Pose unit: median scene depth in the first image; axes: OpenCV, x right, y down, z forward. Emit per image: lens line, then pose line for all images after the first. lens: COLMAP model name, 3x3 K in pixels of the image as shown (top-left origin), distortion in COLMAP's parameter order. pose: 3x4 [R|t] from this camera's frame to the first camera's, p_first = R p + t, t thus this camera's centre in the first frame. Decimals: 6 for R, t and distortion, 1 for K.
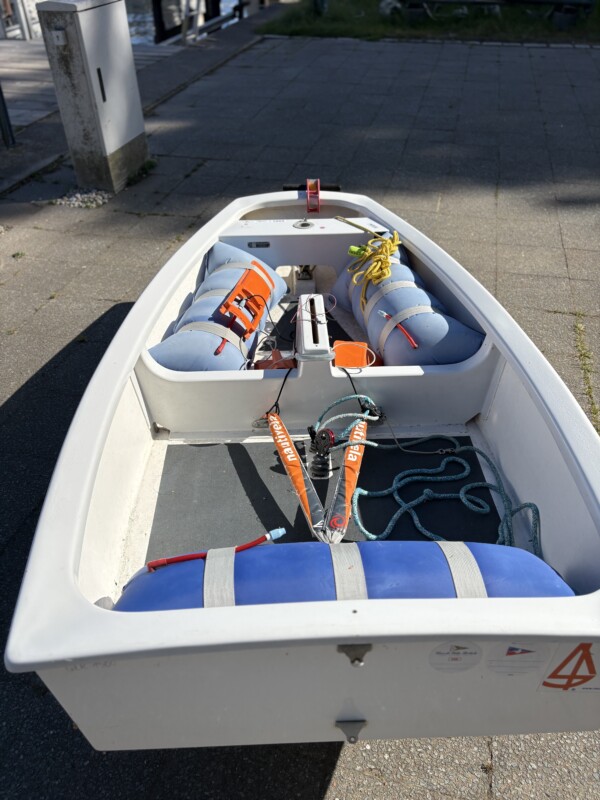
lens RADIAL K [[602.7, 0, 291.4], [0, 602.7, 403.4], [0, 0, 1]] dist [0.045548, -0.061396]
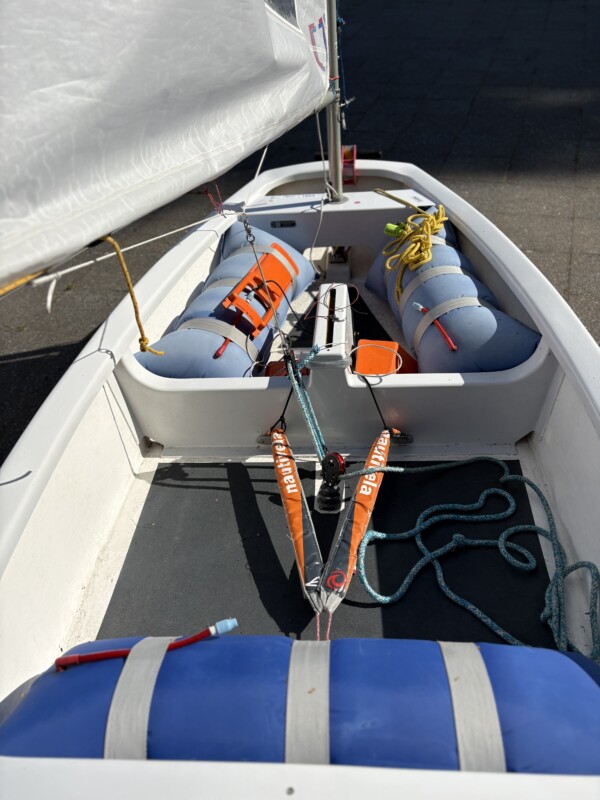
lens RADIAL K [[602.7, 0, 301.8], [0, 602.7, 403.0], [0, 0, 1]] dist [0.045548, -0.061396]
pose [[0.994760, 0.011078, -0.101637, 0.087052], [-0.006669, 0.999026, 0.043615, -0.057098], [0.102021, -0.042709, 0.993865, 0.165842]]
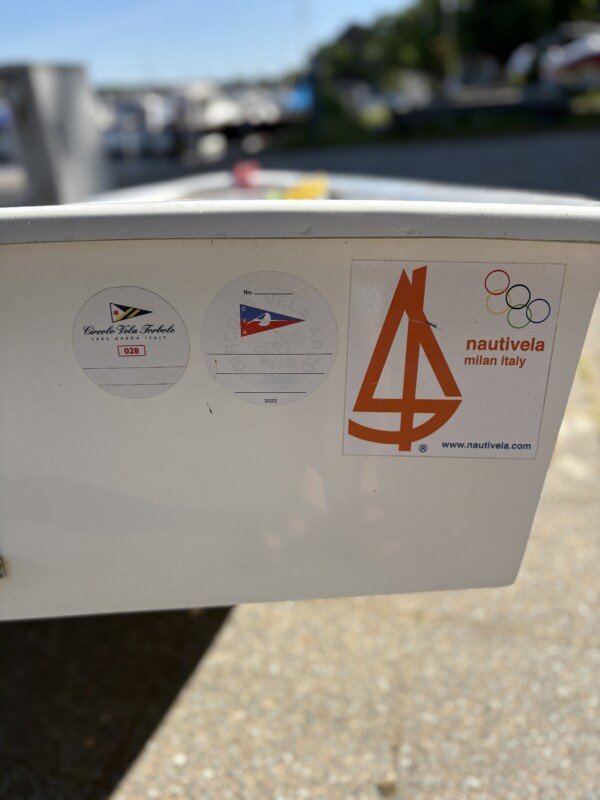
lens RADIAL K [[617.6, 0, 297.9], [0, 617.6, 399.1], [0, 0, 1]] dist [0.011203, -0.000960]
pose [[0.998363, -0.044187, -0.036309, 0.205897], [0.034856, 0.973449, -0.226234, 0.284825], [0.045341, 0.224598, 0.973396, 0.282046]]
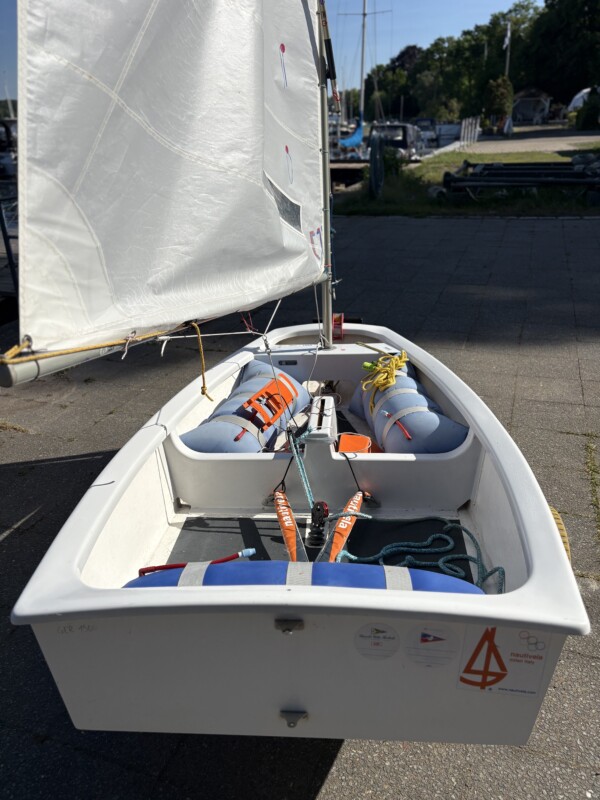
lens RADIAL K [[602.7, 0, 296.5], [0, 602.7, 398.7], [0, 0, 1]] dist [0.045548, -0.061396]
pose [[0.994388, 0.015920, -0.104589, 0.115889], [-0.042213, 0.966210, -0.254275, 0.134899], [0.097007, 0.257263, 0.961460, -0.130131]]
